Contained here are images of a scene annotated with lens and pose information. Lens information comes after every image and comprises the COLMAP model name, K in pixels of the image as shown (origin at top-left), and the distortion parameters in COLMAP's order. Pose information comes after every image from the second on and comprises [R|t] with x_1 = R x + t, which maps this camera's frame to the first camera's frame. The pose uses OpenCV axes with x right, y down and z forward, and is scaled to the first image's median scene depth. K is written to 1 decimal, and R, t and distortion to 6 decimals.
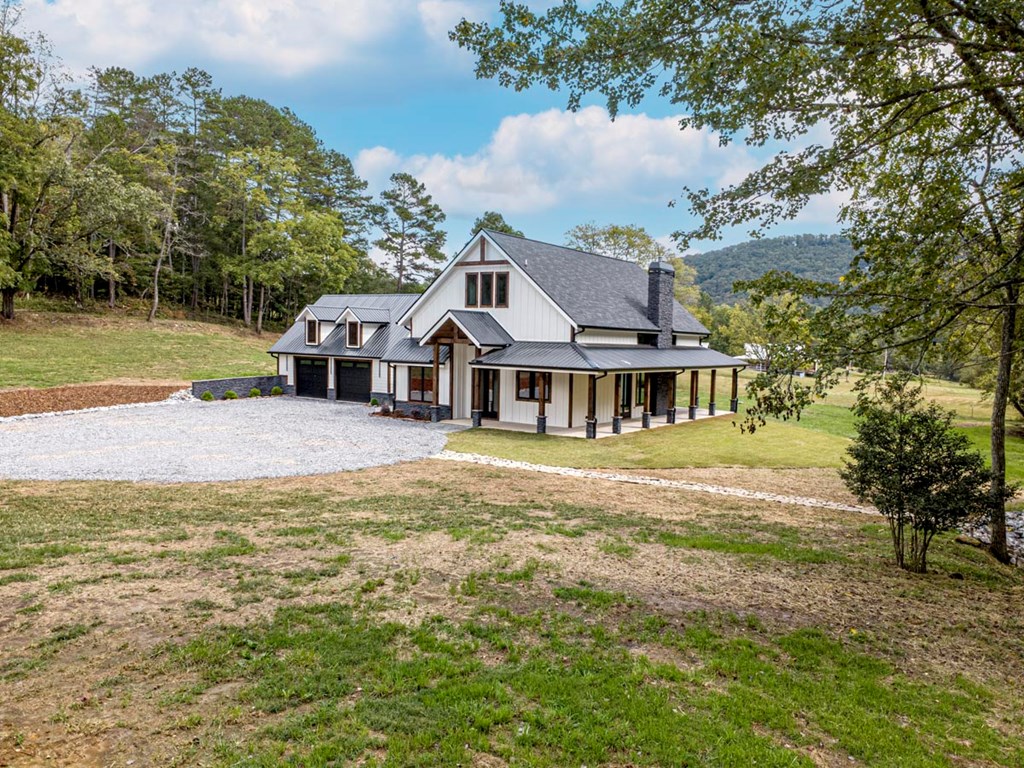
lens RADIAL K [[784.3, 0, 512.0], [0, 784.3, 384.0], [0, 0, 1]] dist [0.007746, 0.002010]
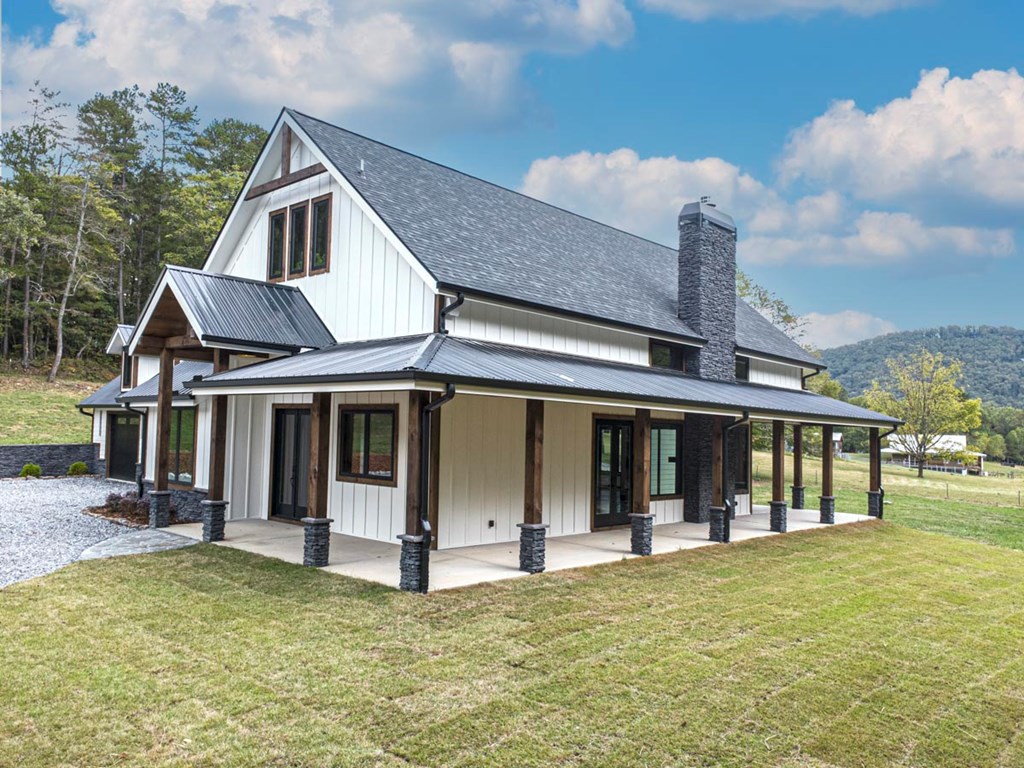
lens RADIAL K [[784.3, 0, 512.0], [0, 784.3, 384.0], [0, 0, 1]] dist [0.007746, 0.002010]
pose [[0.987912, -0.008442, -0.154783, 0.151744], [-0.011024, 0.992161, -0.124478, 0.019098], [0.154620, 0.124679, 0.980075, 0.533344]]
